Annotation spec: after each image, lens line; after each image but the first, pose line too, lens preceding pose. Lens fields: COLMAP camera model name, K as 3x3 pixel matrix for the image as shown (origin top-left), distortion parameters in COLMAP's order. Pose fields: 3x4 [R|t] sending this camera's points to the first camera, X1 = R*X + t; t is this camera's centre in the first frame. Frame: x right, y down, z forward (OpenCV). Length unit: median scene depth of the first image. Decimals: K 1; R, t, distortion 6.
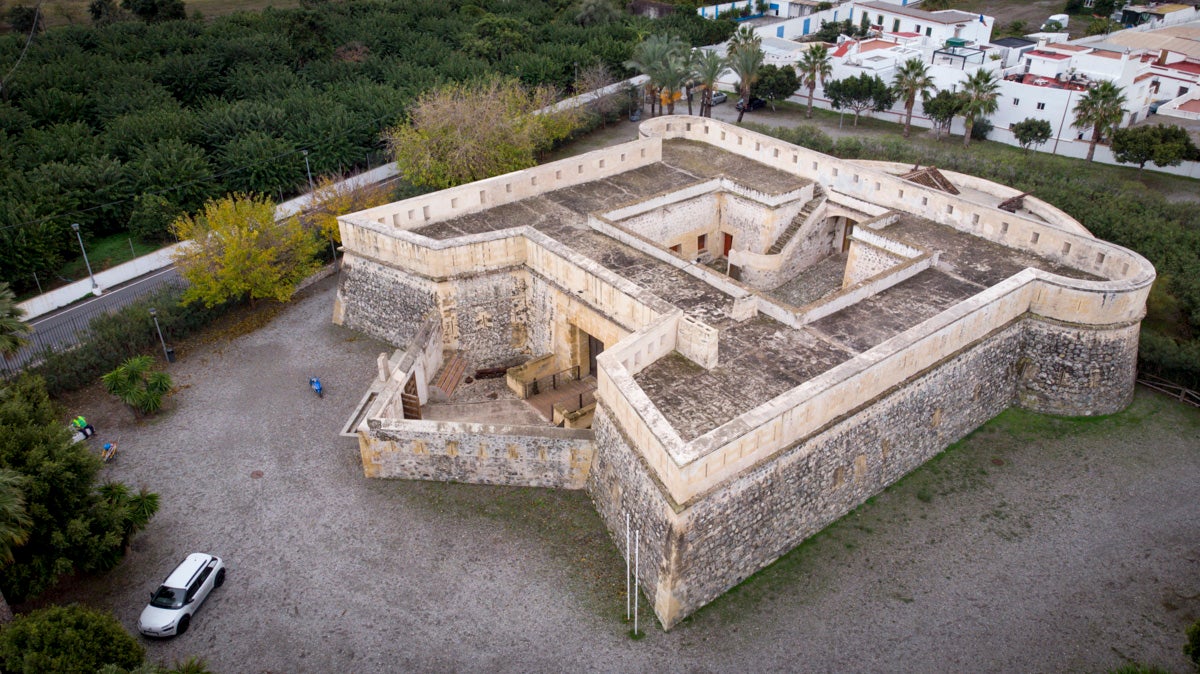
lens RADIAL K [[888.5, 0, 597.4], [0, 888.5, 324.4], [0, 0, 1]] dist [0.030747, 0.000307]
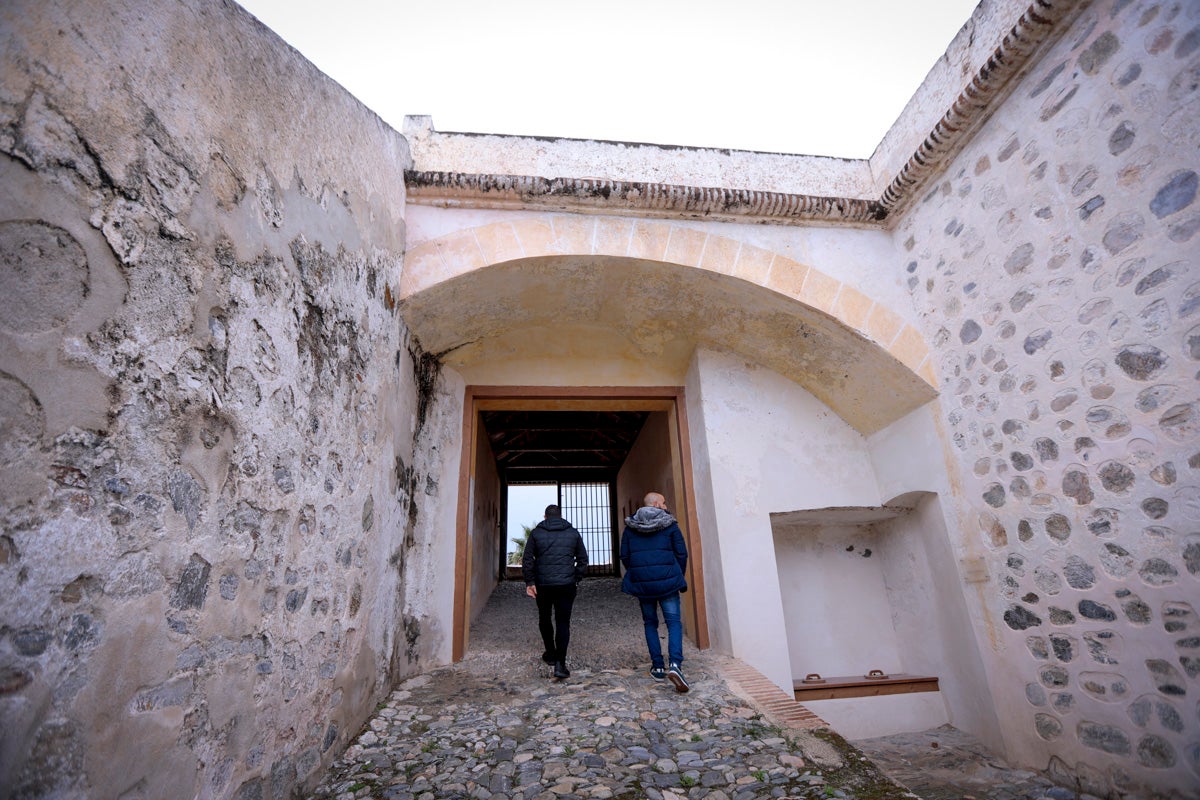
lens RADIAL K [[545.2, 0, 596.4], [0, 545.2, 400.4], [0, 0, 1]] dist [-0.056859, 0.021766]
pose [[0.532514, 0.306461, 0.788993, 0.216694], [0.442529, 0.693801, -0.568163, -0.054039], [-0.721524, 0.651707, 0.233841, 0.978400]]
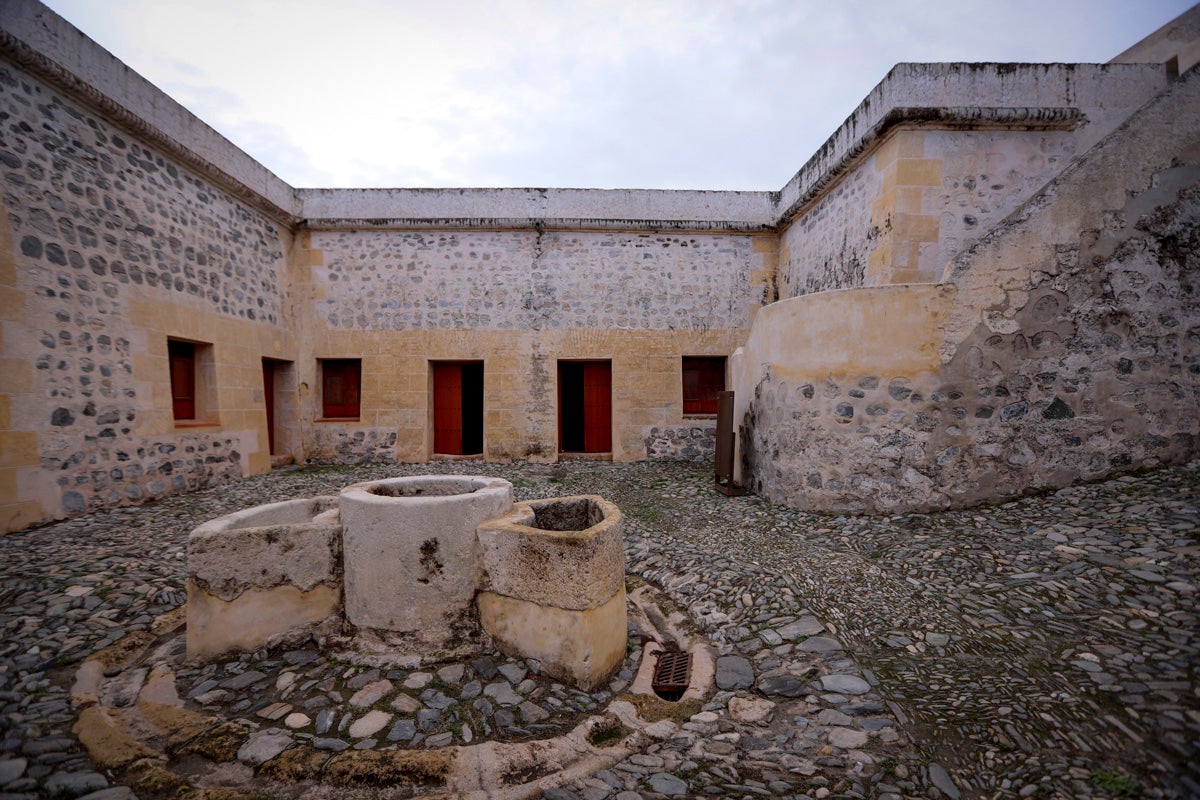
lens RADIAL K [[547.9, 0, 599.3], [0, 547.9, 397.5], [0, 0, 1]] dist [-0.060758, 0.025802]
pose [[0.804762, -0.001502, -0.593595, 0.211538], [-0.292356, 0.869298, -0.398559, -0.001386], [0.516609, 0.494287, 0.699139, 0.892446]]
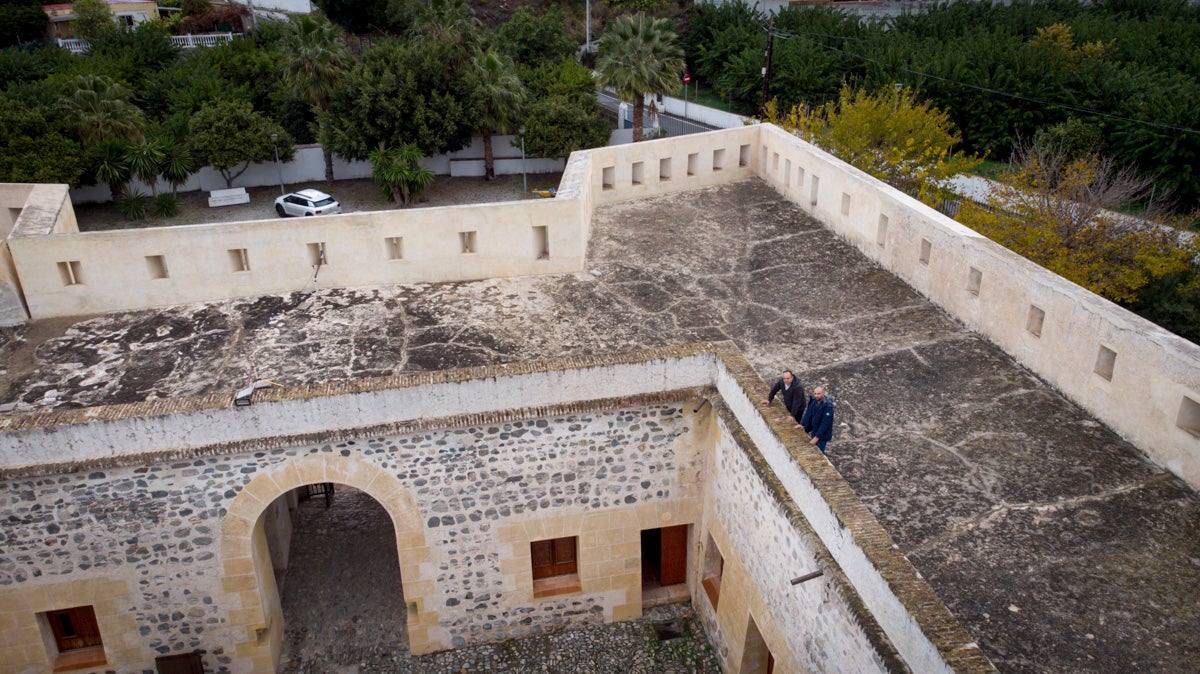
lens RADIAL K [[888.5, 0, 597.4], [0, 888.5, 324.4], [0, 0, 1]] dist [0.030747, 0.000307]
pose [[-0.440784, 0.390002, -0.808461, 0.257431], [-0.419043, 0.707099, 0.569573, -0.276463], [0.793796, 0.589838, -0.148250, 0.941639]]
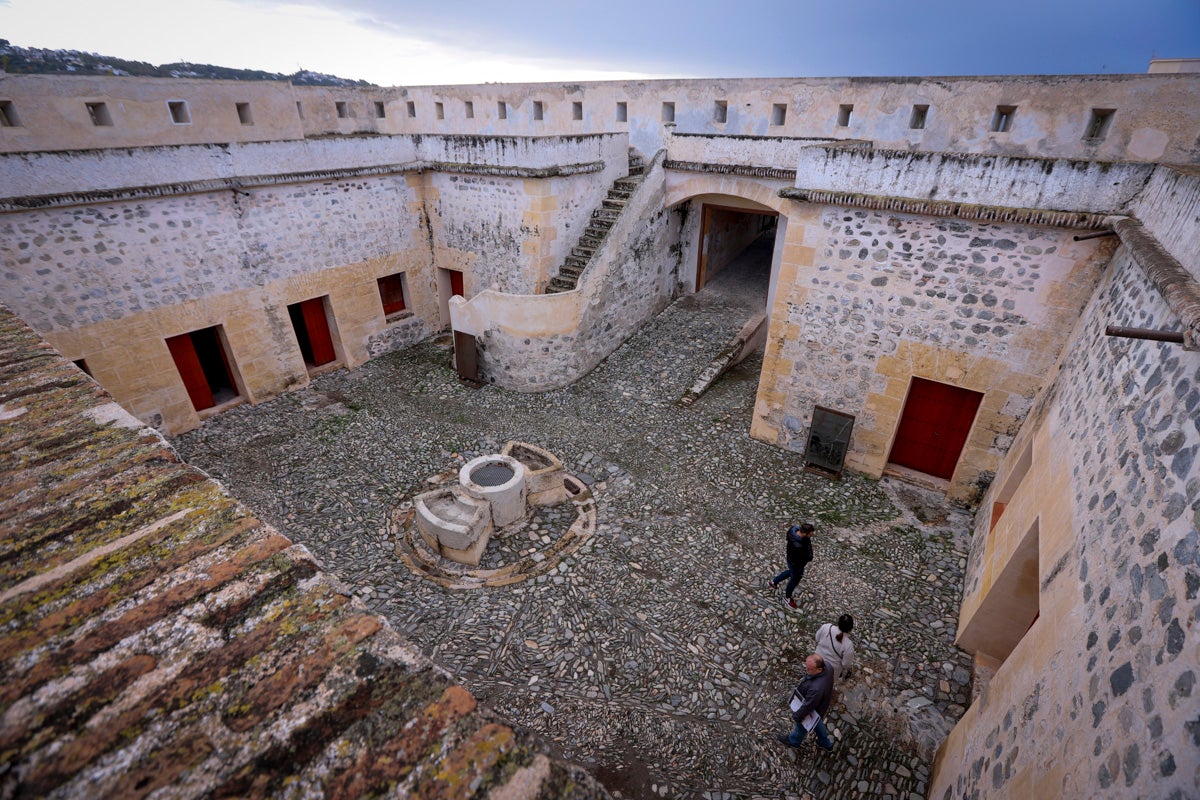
lens RADIAL K [[551.0, 0, 598.6], [0, 551.0, 397.8], [0, 0, 1]] dist [-0.066058, 0.030930]
pose [[0.960130, -0.120609, 0.252197, 0.147642], [0.126270, 0.991976, -0.006321, -0.029966], [-0.249411, 0.037914, 0.967655, 0.758450]]
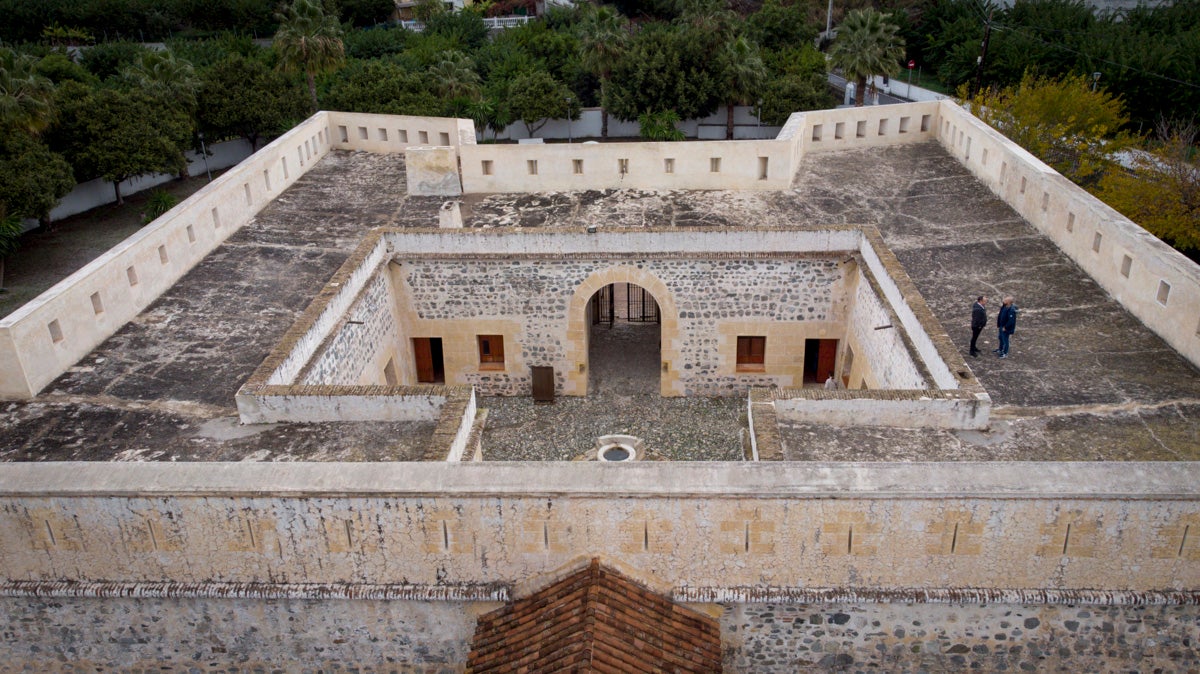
lens RADIAL K [[922.6, 0, 595.3], [0, 922.6, 320.7], [0, 0, 1]] dist [0.056614, -0.049679]
pose [[-0.657456, 0.340102, -0.672371, 0.465230], [-0.336805, 0.665584, 0.666003, -0.377273], [0.674028, 0.664325, -0.323044, 1.035580]]
